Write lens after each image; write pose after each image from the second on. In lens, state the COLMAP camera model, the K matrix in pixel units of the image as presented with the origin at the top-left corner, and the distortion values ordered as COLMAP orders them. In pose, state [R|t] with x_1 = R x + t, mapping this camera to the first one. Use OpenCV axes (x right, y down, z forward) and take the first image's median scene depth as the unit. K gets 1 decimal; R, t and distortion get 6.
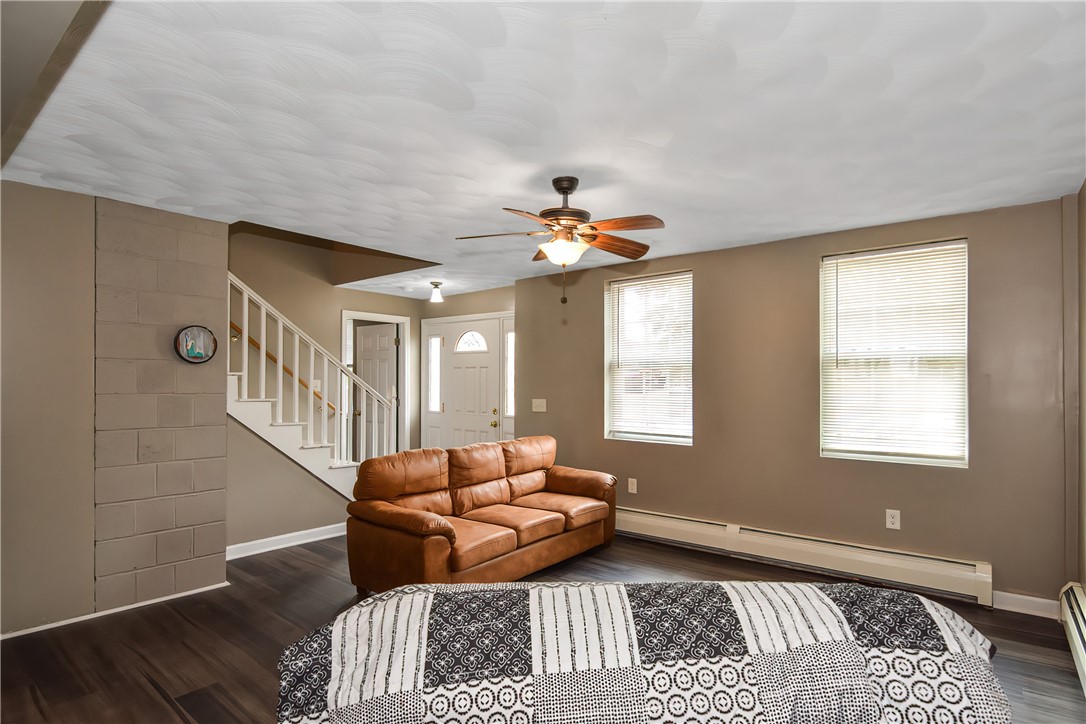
lens RADIAL K [[550.6, 0, 554.4], [0, 550.6, 379.7], [0, 0, 1]] dist [0.008523, -0.003024]
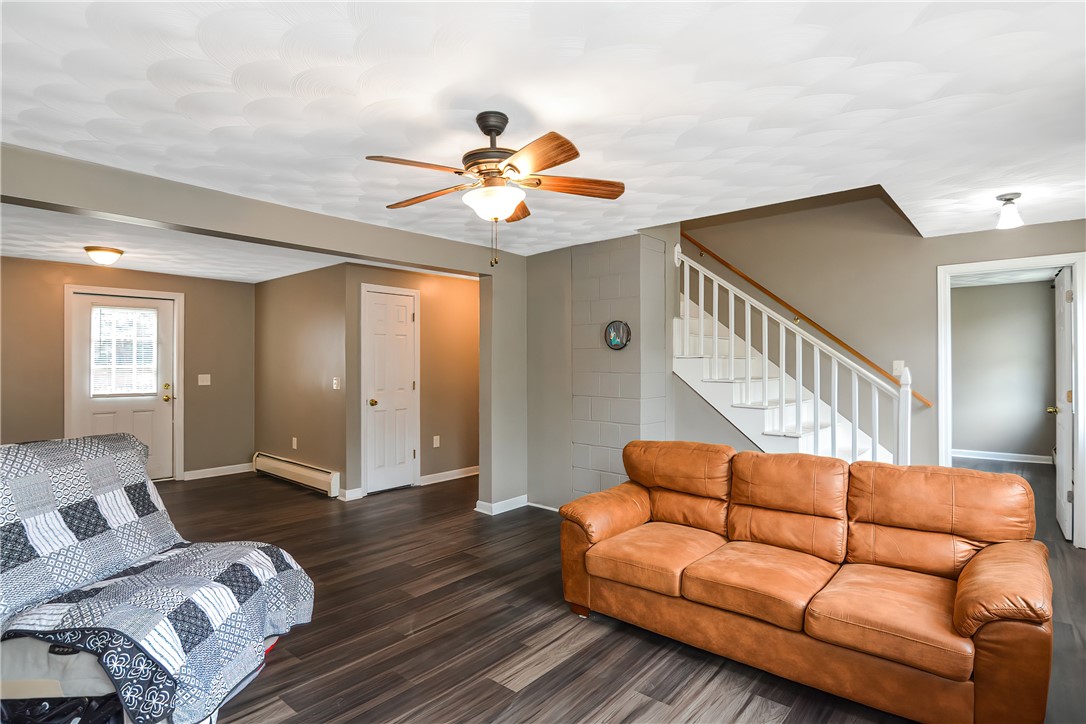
lens RADIAL K [[550.6, 0, 537.4], [0, 550.6, 363.8], [0, 0, 1]] dist [0.008523, -0.003024]
pose [[-0.021171, -0.003861, -0.999768, 0.569042], [0.006756, 0.999969, -0.004005, 0.006598], [0.999753, -0.006840, -0.021144, 0.734765]]
